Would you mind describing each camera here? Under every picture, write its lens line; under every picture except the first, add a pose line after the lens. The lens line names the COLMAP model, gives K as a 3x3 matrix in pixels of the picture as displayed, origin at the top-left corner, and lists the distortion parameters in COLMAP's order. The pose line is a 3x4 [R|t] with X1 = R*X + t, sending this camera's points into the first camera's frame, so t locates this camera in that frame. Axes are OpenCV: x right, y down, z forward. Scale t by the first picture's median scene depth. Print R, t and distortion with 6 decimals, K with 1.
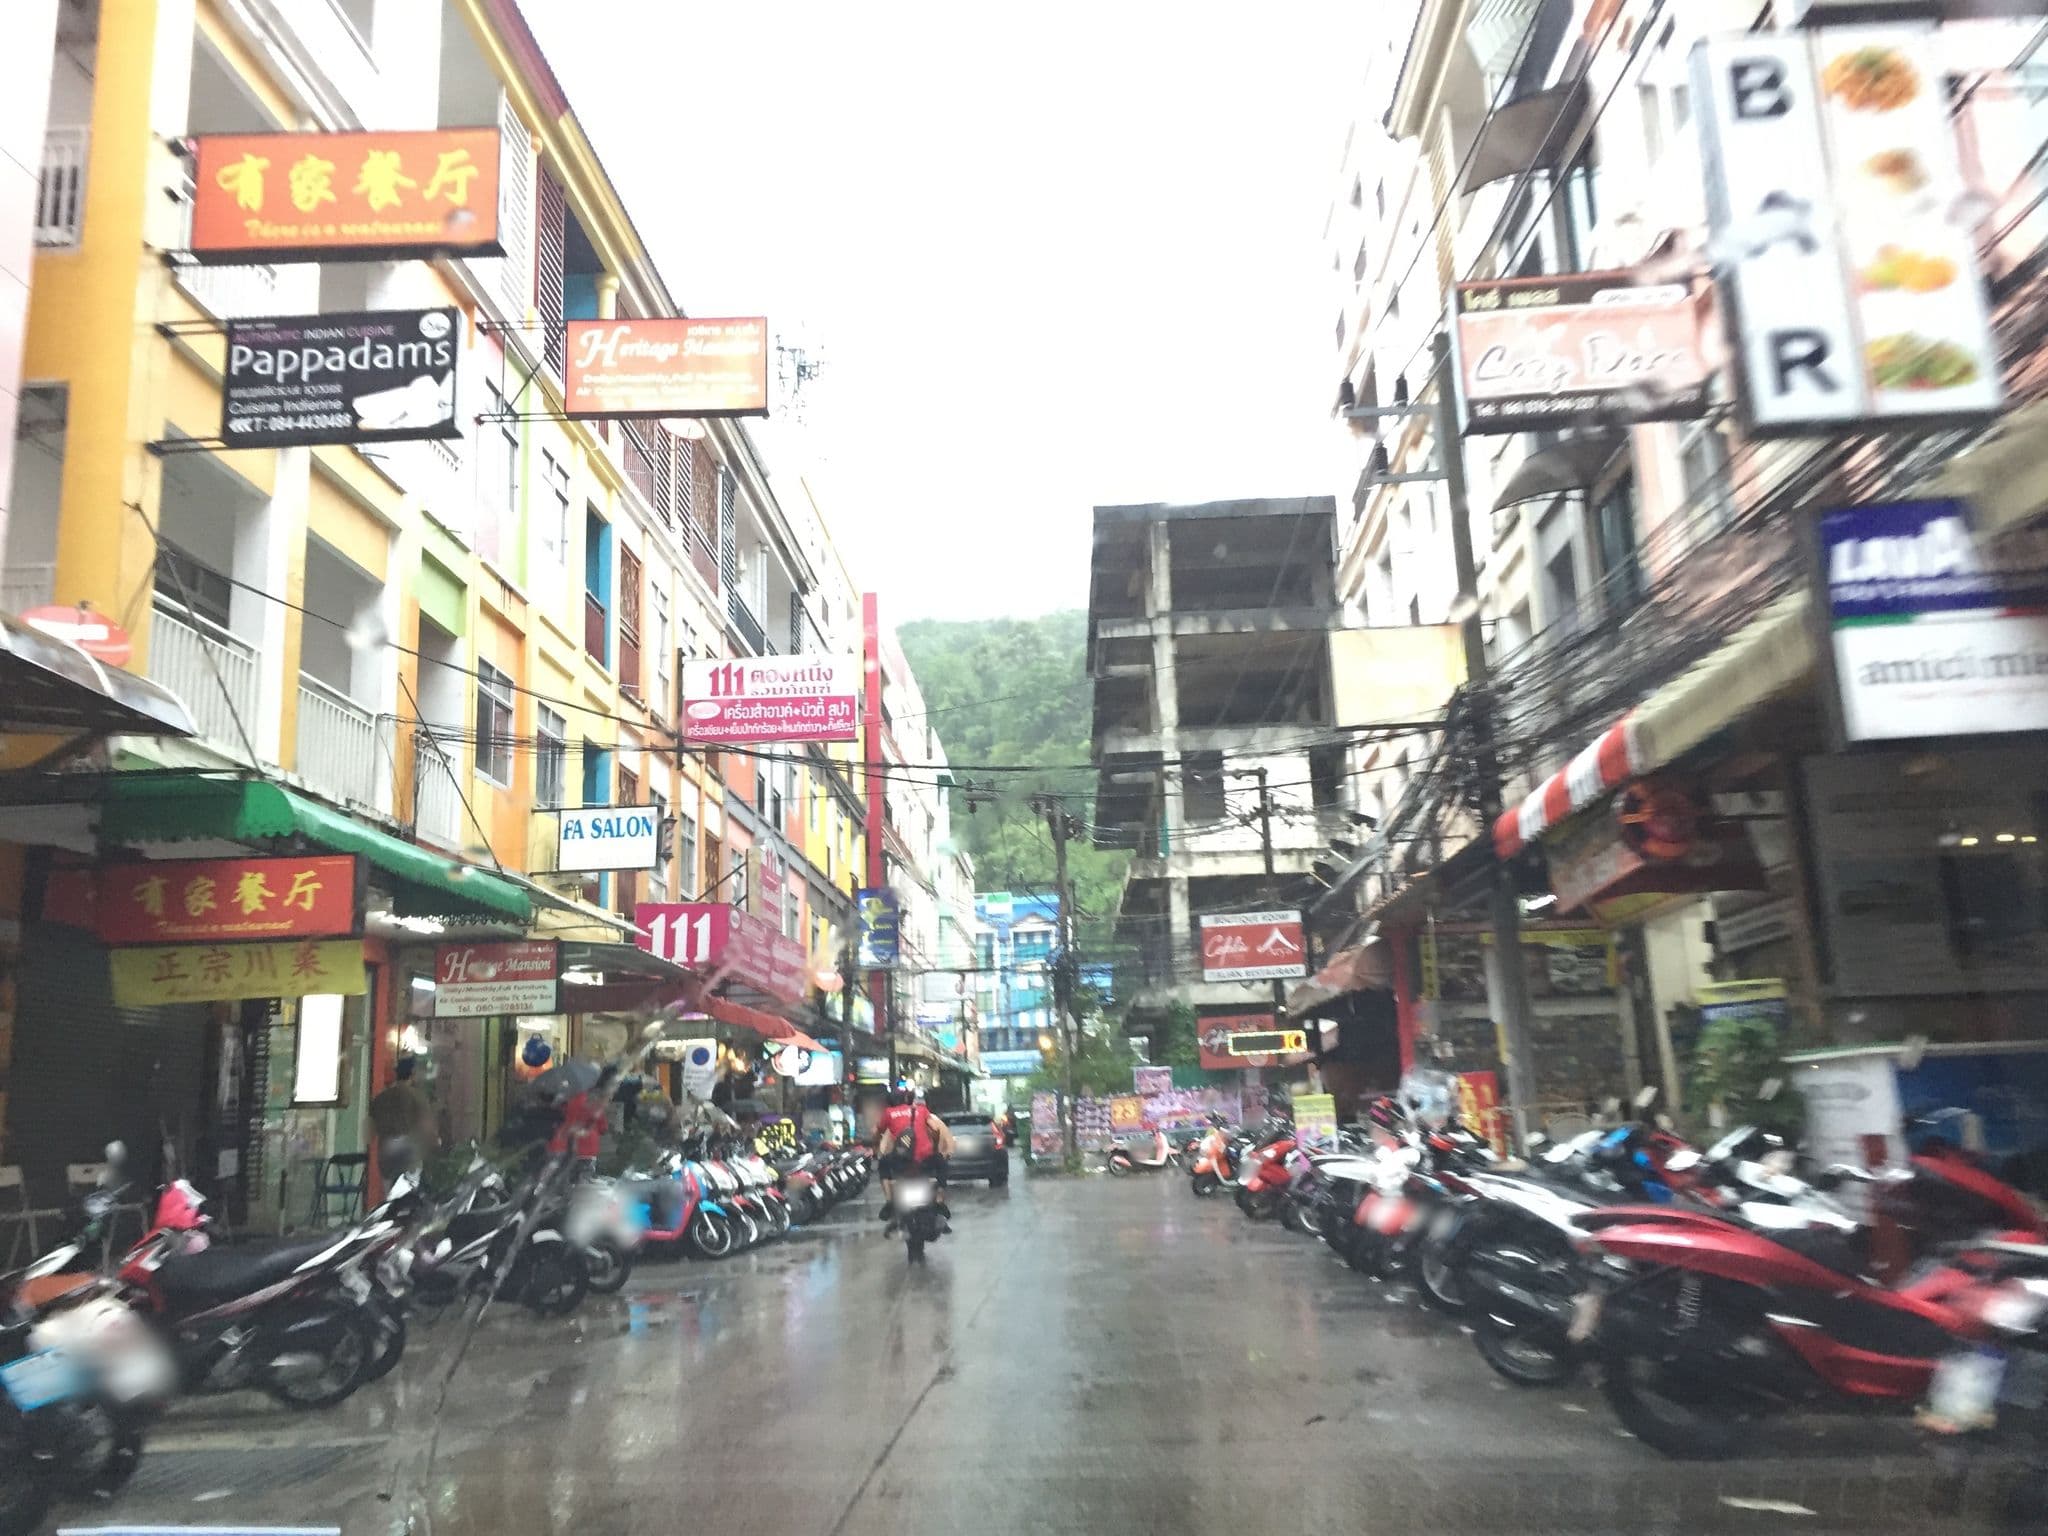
lens RADIAL K [[1702.6, 0, 1023.6], [0, 1702.6, 768.4], [0, 0, 1]] dist [-0.005062, 0.038449]
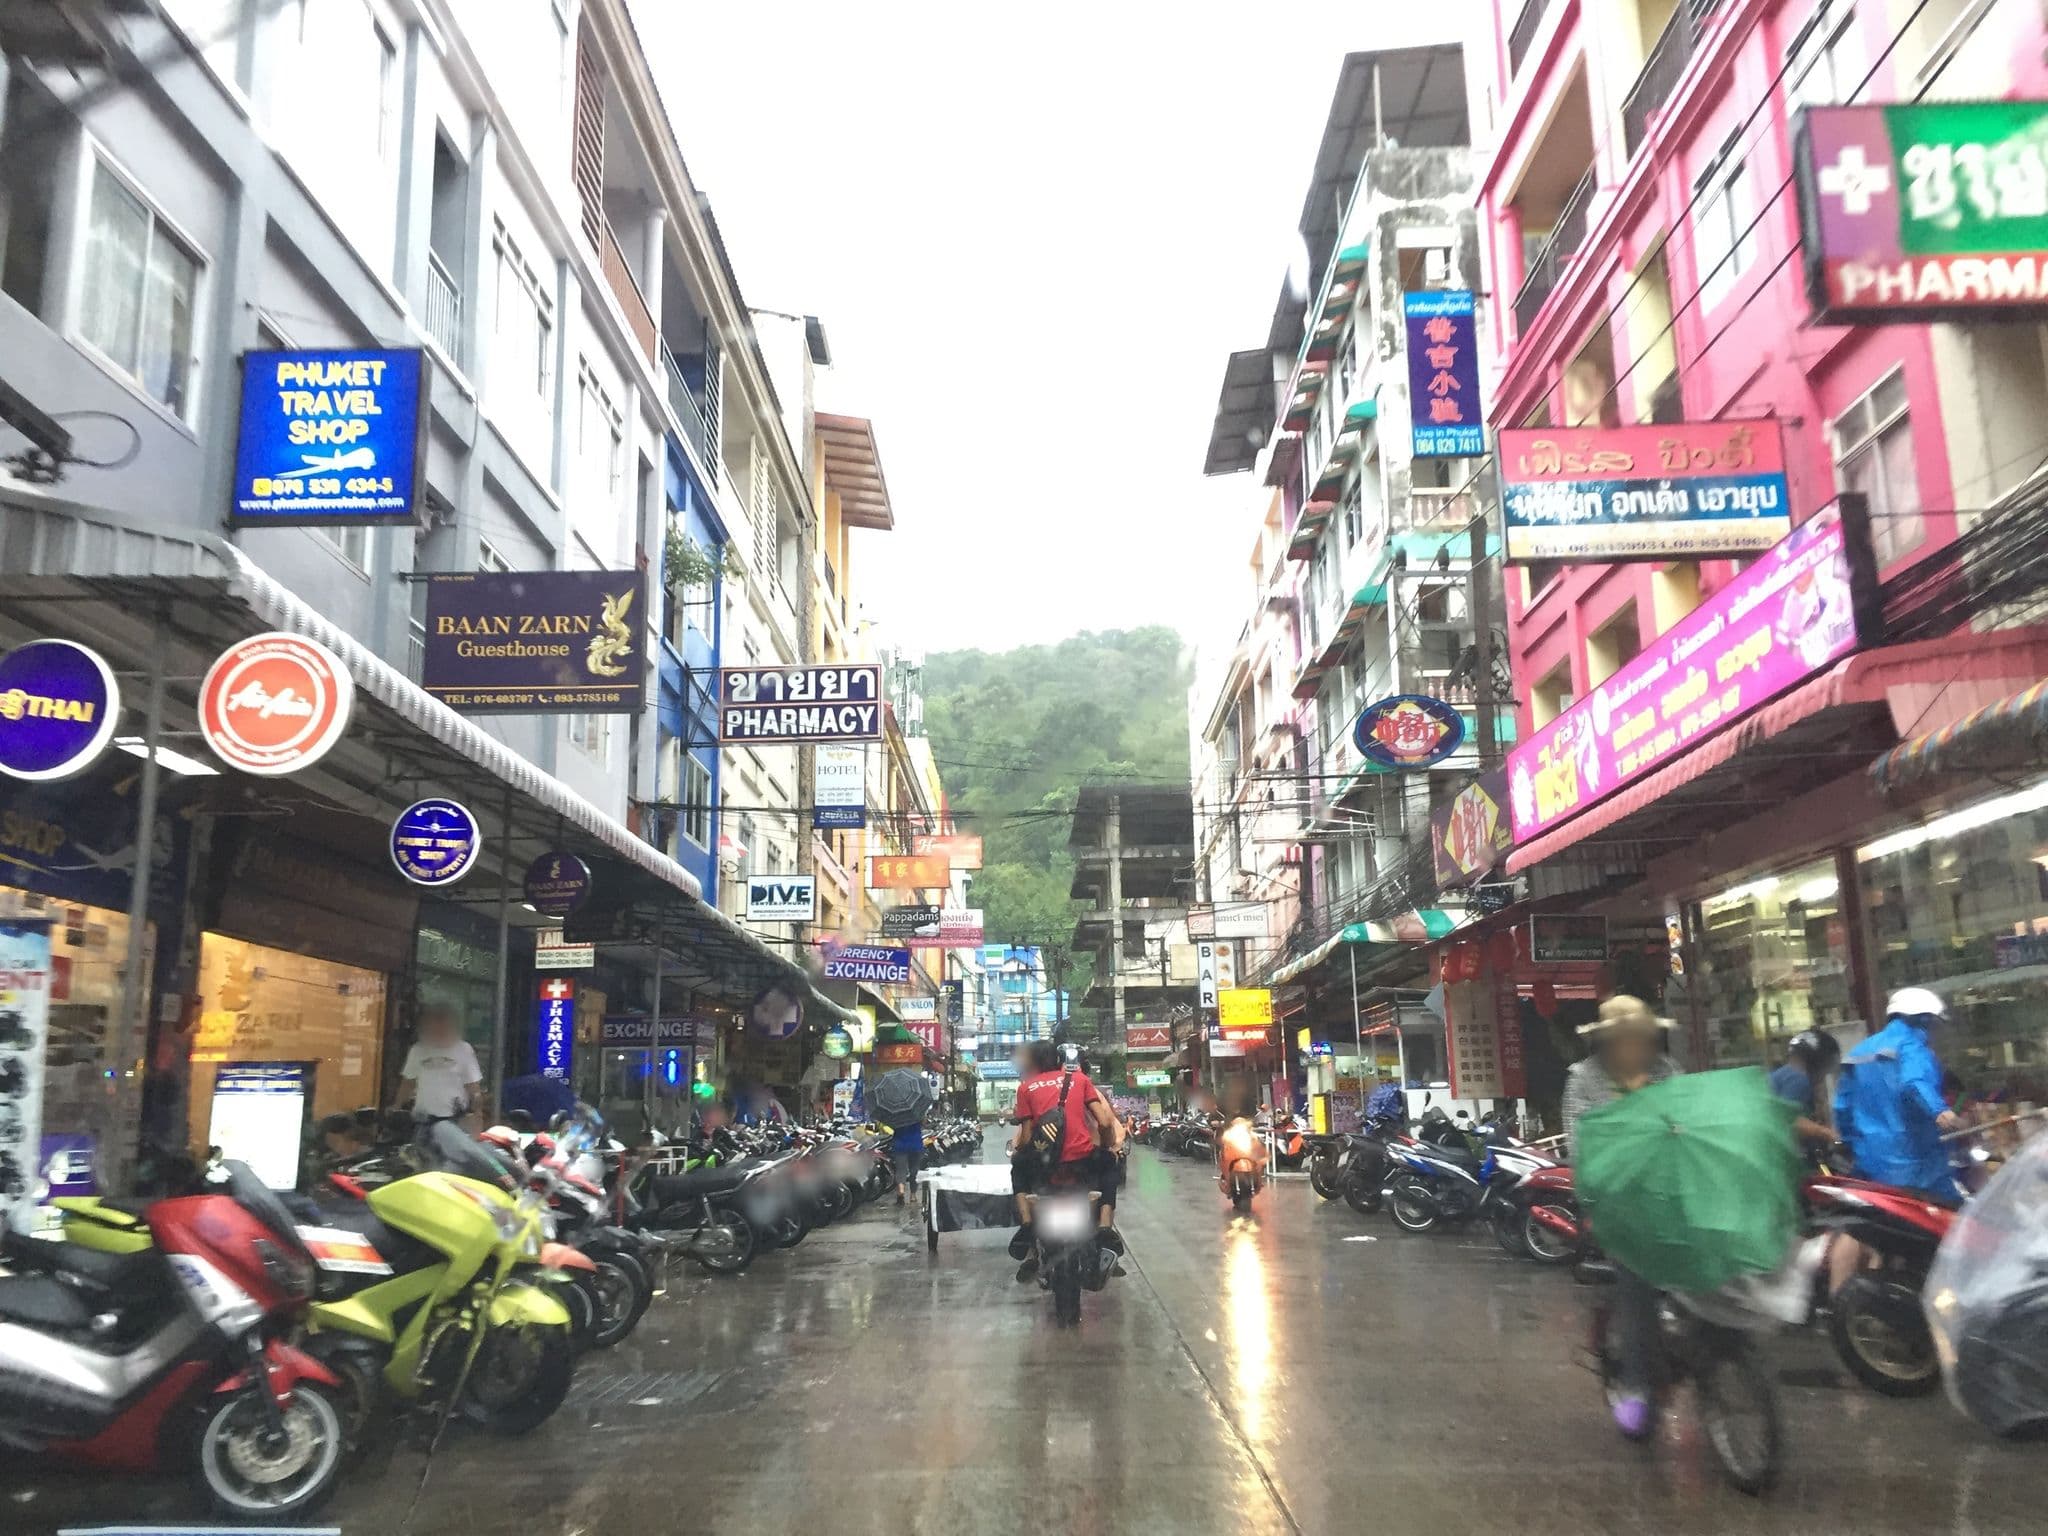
lens RADIAL K [[1702.6, 0, 1022.9], [0, 1702.6, 769.7], [0, 0, 1]] dist [-0.005062, 0.038449]
pose [[0.999209, 0.029130, 0.027053, -0.075149], [-0.029226, 0.999568, 0.003158, -0.179997], [-0.026949, -0.003946, 0.999629, -0.897367]]
